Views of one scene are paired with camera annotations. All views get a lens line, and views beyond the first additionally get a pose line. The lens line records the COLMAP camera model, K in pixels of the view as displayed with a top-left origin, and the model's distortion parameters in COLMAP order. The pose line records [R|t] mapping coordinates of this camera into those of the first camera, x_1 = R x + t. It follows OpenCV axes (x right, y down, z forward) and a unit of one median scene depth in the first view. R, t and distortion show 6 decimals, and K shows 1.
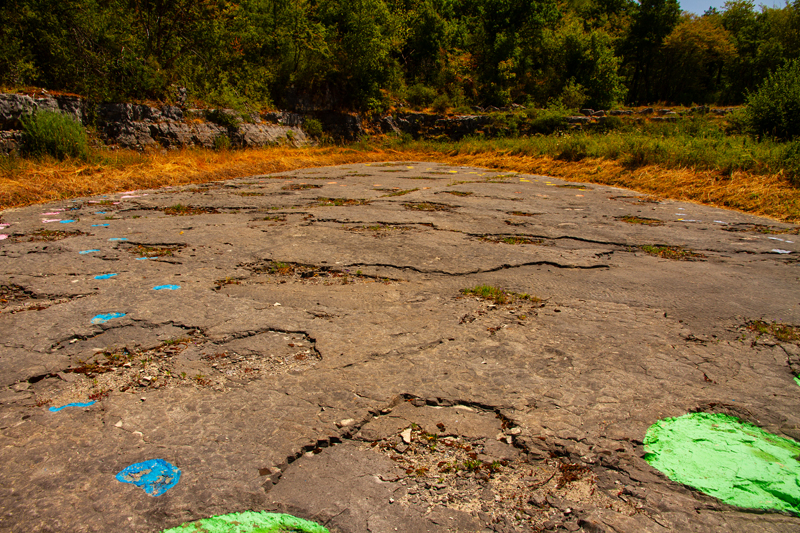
lens RADIAL K [[538.8, 0, 404.1], [0, 538.8, 263.8], [0, 0, 1]] dist [-0.038359, 0.004588]
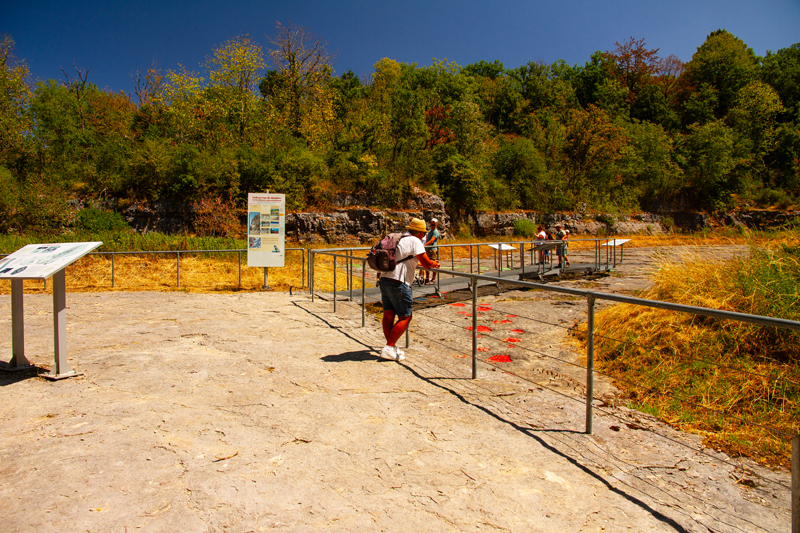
lens RADIAL K [[538.8, 0, 402.0], [0, 538.8, 265.6], [0, 0, 1]] dist [-0.038359, 0.004588]
pose [[0.722691, 0.033167, -0.690375, 0.393557], [-0.147240, 0.983308, -0.106893, 0.165503], [0.675306, 0.178901, 0.715511, -0.681706]]
